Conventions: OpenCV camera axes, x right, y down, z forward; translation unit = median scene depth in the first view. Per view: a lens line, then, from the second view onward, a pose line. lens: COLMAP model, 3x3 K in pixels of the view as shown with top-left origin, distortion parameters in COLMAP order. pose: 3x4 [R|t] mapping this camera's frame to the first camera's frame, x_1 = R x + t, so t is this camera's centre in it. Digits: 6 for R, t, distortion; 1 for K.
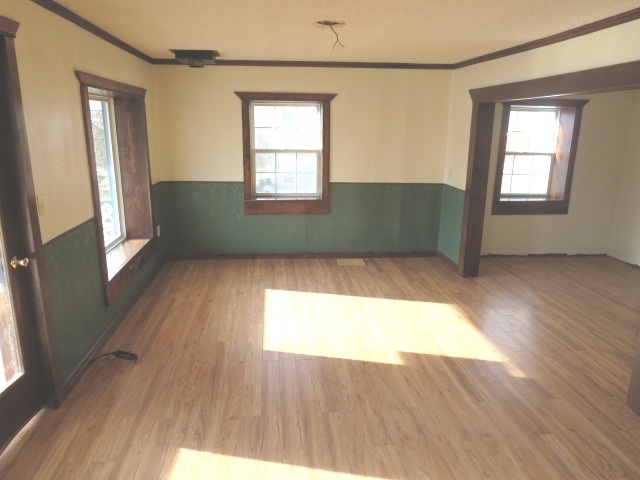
lens RADIAL K [[450.2, 0, 316.5], [0, 450.2, 239.4], [0, 0, 1]] dist [-0.028770, 0.000699]
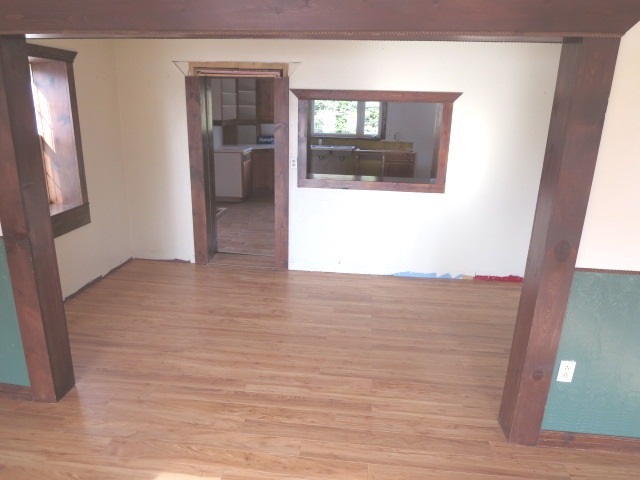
lens RADIAL K [[450.2, 0, 316.5], [0, 450.2, 239.4], [0, 0, 1]] dist [-0.028770, 0.000699]
pose [[0.202278, -0.285262, 0.936861, -0.023306], [0.218801, 0.945619, 0.240688, -0.141683], [-0.954573, 0.156300, 0.253694, 0.579073]]
